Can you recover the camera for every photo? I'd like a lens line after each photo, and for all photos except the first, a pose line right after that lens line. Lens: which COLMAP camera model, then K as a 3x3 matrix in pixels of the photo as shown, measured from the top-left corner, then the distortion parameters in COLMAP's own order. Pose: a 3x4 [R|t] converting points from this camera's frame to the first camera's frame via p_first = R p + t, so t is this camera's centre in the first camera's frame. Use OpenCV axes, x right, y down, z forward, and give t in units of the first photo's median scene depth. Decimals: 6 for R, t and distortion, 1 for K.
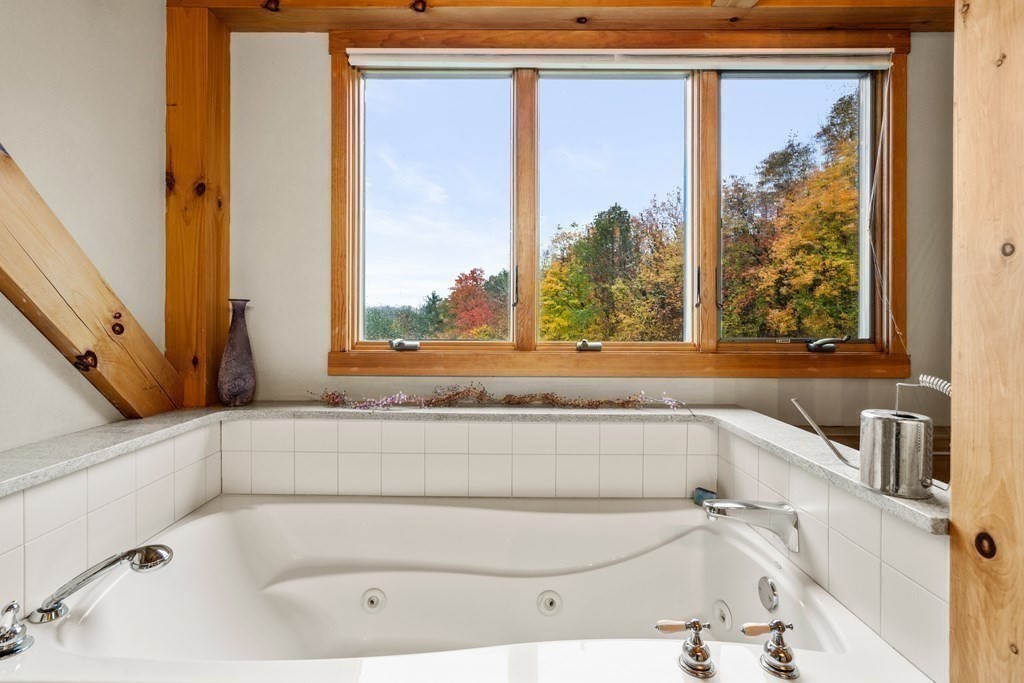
lens RADIAL K [[477.6, 0, 506.8], [0, 477.6, 321.0], [0, 0, 1]] dist [-0.007524, 0.002456]
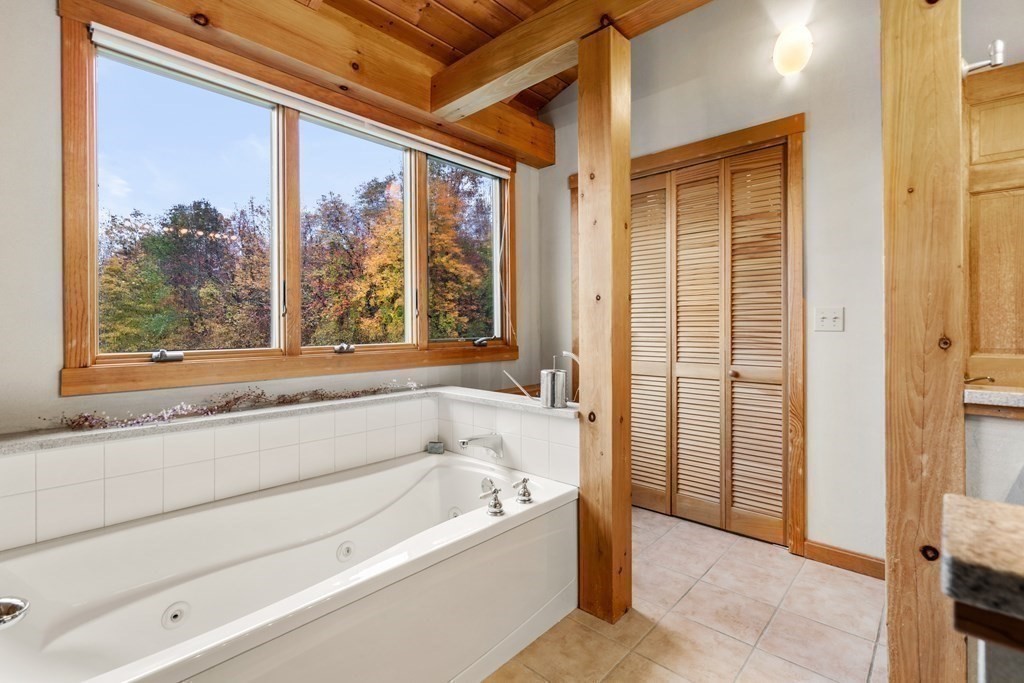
lens RADIAL K [[467.2, 0, 507.1], [0, 467.2, 325.0], [0, 0, 1]] dist [-0.016820, 0.001070]
pose [[0.678769, -0.005523, 0.734331, -0.436662], [0.011120, 0.999934, -0.002758, -0.001269], [-0.734267, 0.010038, 0.678786, -0.132288]]
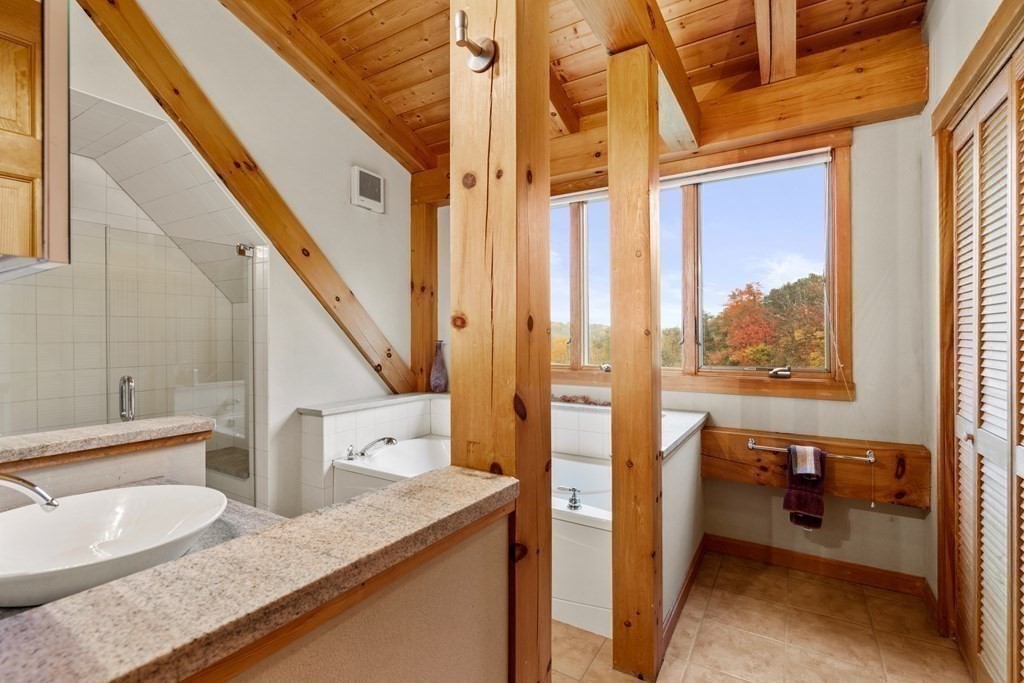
lens RADIAL K [[467.2, 0, 512.6], [0, 467.2, 338.9], [0, 0, 1]] dist [-0.016820, 0.001070]
pose [[0.856218, -0.003343, -0.516605, 0.708241], [0.002486, 0.999994, -0.002352, -0.044797], [0.516609, 0.000729, 0.856221, -0.526347]]
